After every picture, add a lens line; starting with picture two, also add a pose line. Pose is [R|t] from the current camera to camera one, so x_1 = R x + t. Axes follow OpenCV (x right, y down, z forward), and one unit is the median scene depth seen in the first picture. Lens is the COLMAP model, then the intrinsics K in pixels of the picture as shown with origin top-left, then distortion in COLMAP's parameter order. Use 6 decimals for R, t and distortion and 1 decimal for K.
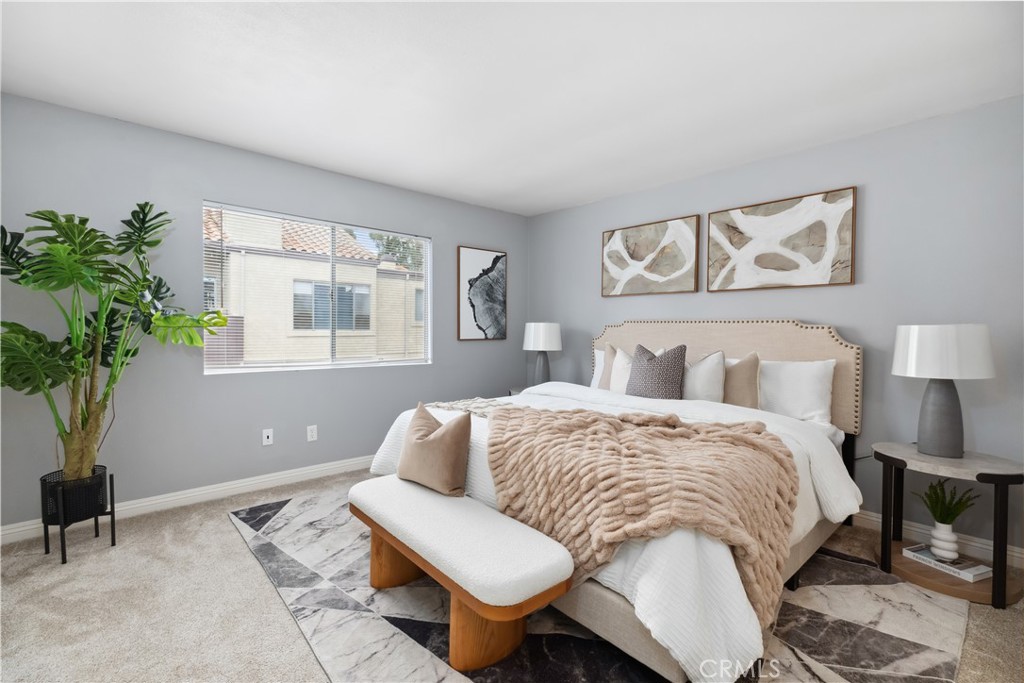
lens RADIAL K [[456.1, 0, 506.8], [0, 456.1, 327.0], [0, 0, 1]] dist [0.000518, 0.000016]
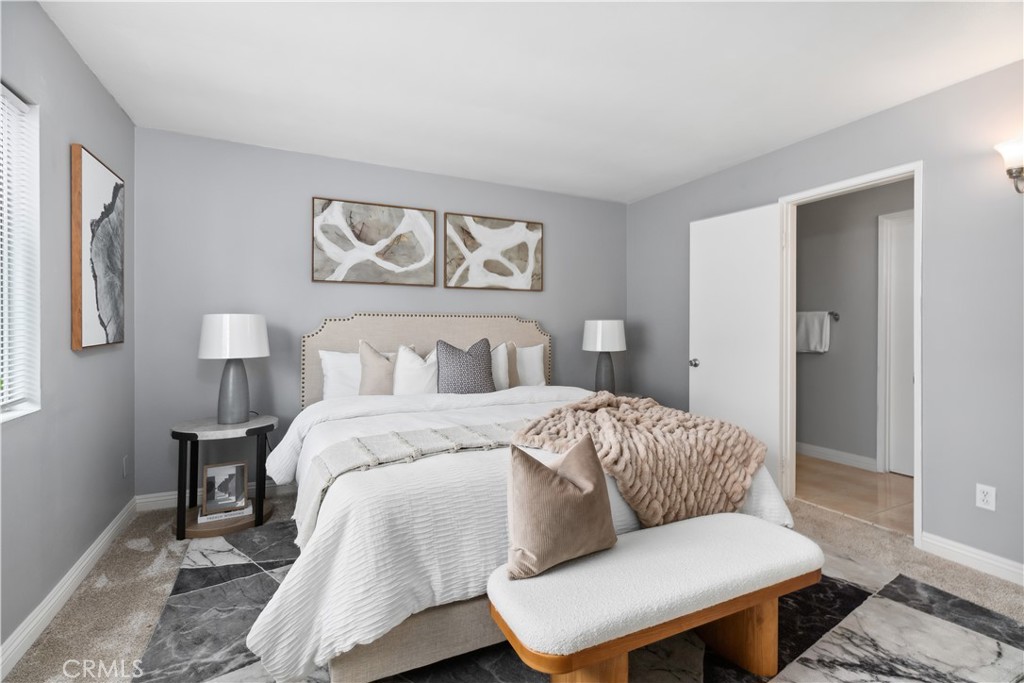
lens RADIAL K [[456.1, 0, 506.8], [0, 456.1, 327.0], [0, 0, 1]] dist [0.000518, 0.000016]
pose [[0.281031, -0.013255, 0.959607, -0.521283], [-0.001991, 0.999894, 0.014394, -0.001305], [-0.959697, -0.005955, 0.280975, 0.560320]]
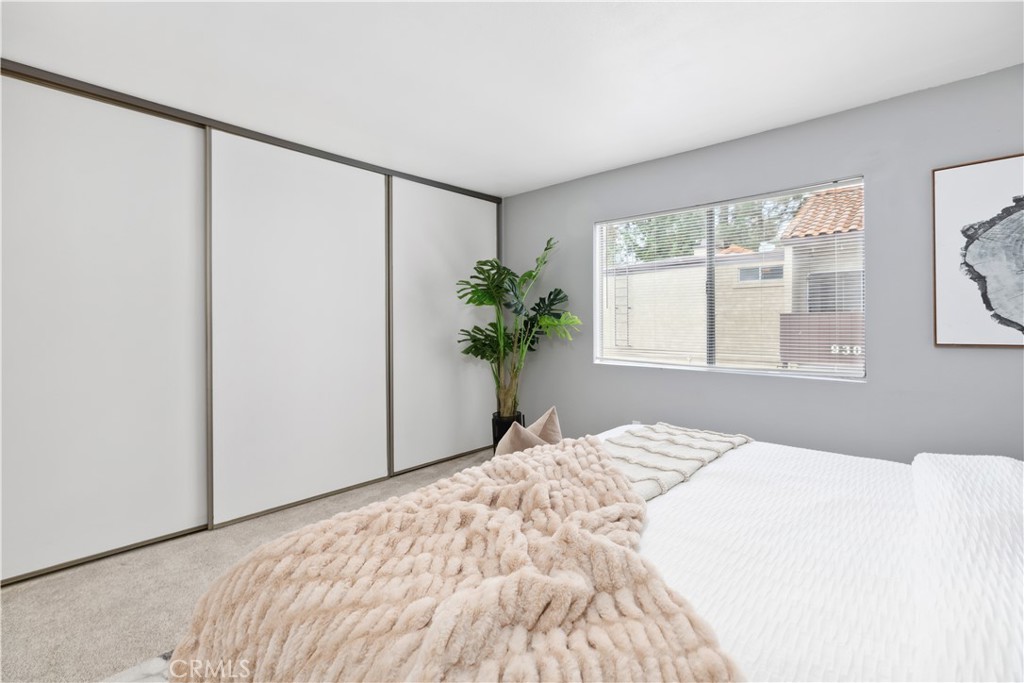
lens RADIAL K [[456.1, 0, 506.8], [0, 456.1, 327.0], [0, 0, 1]] dist [0.000518, 0.000016]
pose [[0.099120, -0.009687, -0.995028, 0.463285], [-0.001548, 0.999950, -0.009889, 0.015908], [0.995074, 0.002520, 0.099100, 0.549733]]
